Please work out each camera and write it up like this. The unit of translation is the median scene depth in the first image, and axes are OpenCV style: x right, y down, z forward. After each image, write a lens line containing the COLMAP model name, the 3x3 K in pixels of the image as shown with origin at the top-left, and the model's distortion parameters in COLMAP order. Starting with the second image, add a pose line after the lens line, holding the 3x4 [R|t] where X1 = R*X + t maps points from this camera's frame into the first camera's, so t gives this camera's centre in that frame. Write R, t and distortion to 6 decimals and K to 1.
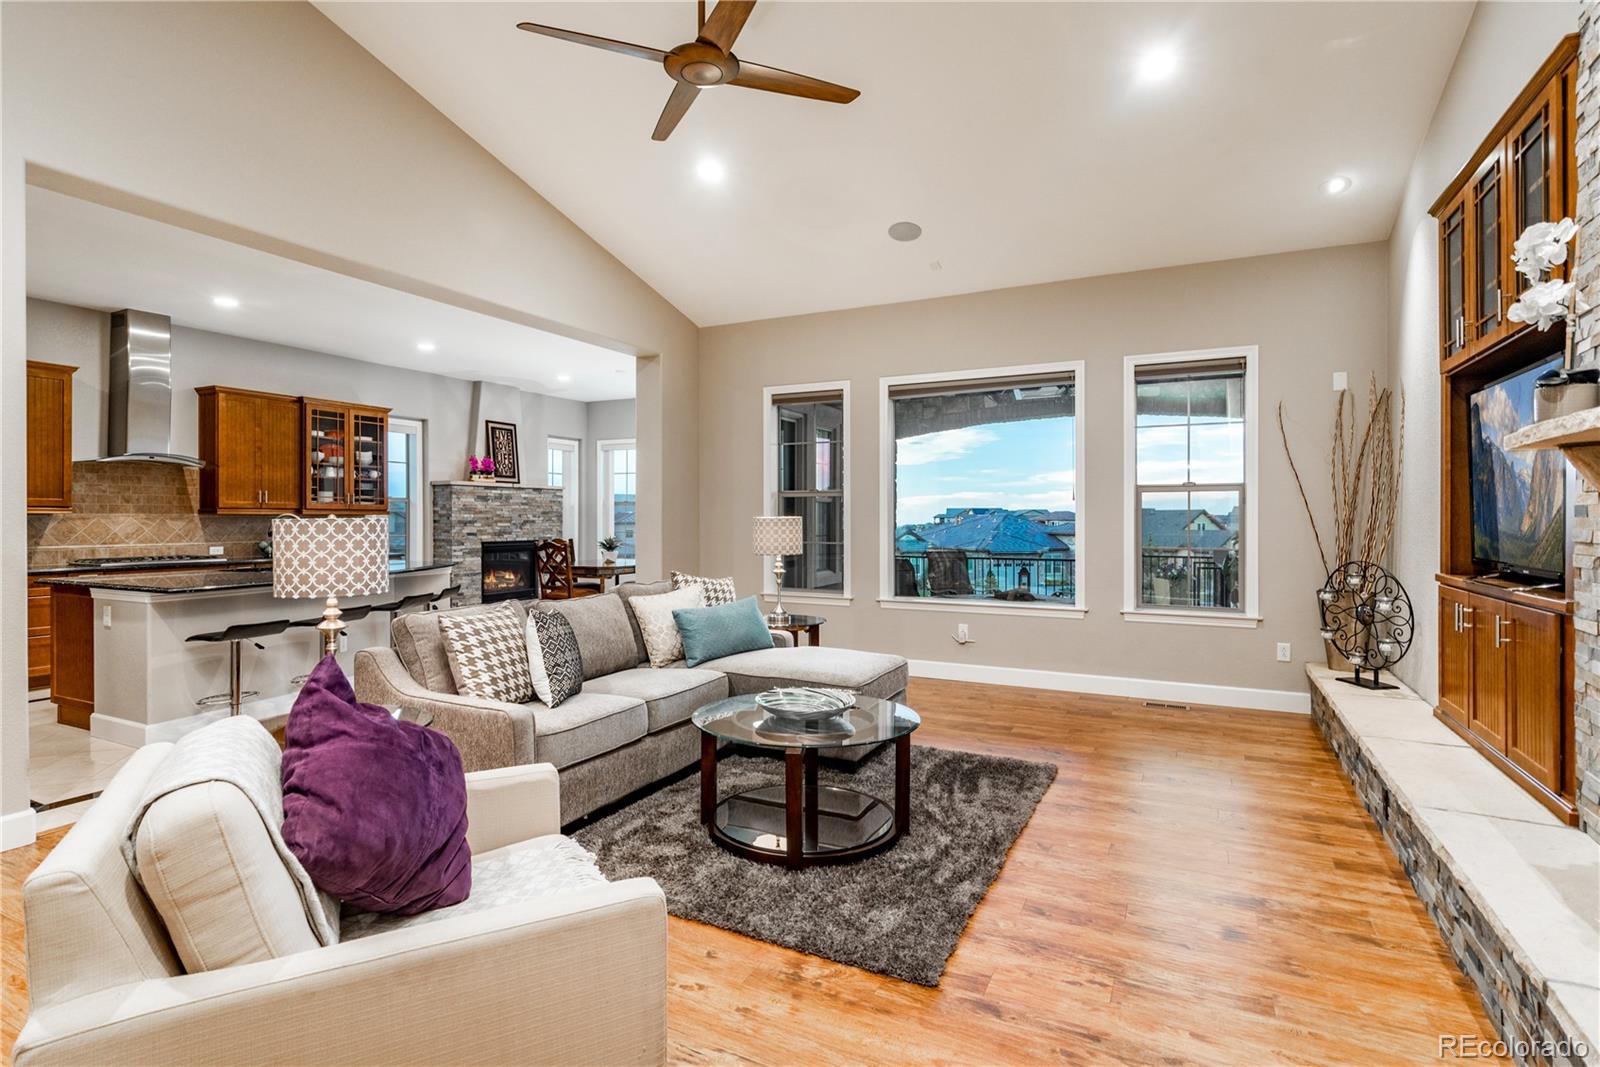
lens RADIAL K [[784.3, 0, 797.1], [0, 784.3, 532.9], [0, 0, 1]] dist [0.028259, -0.000266]
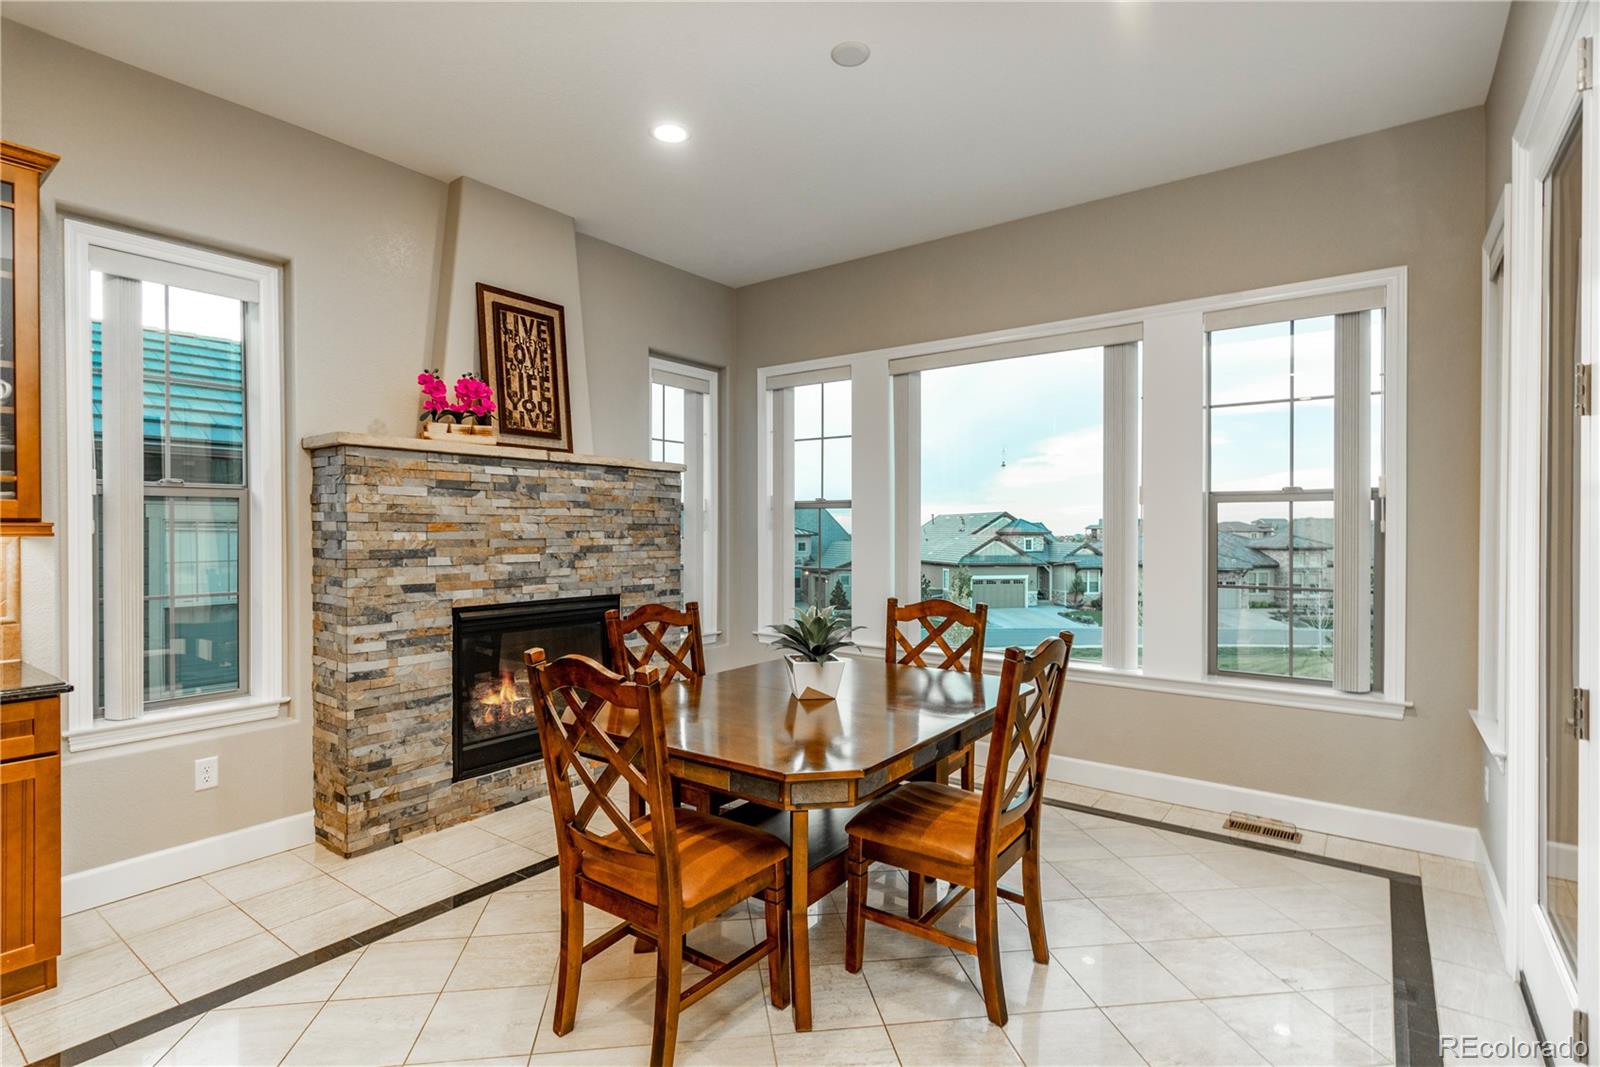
lens RADIAL K [[784.3, 0, 797.1], [0, 784.3, 532.9], [0, 0, 1]] dist [0.028259, -0.000266]
pose [[0.983086, -0.000212, -0.183146, -0.174711], [-0.002539, 0.999887, -0.014787, -0.017636], [0.183129, 0.015002, 0.982974, 0.656618]]
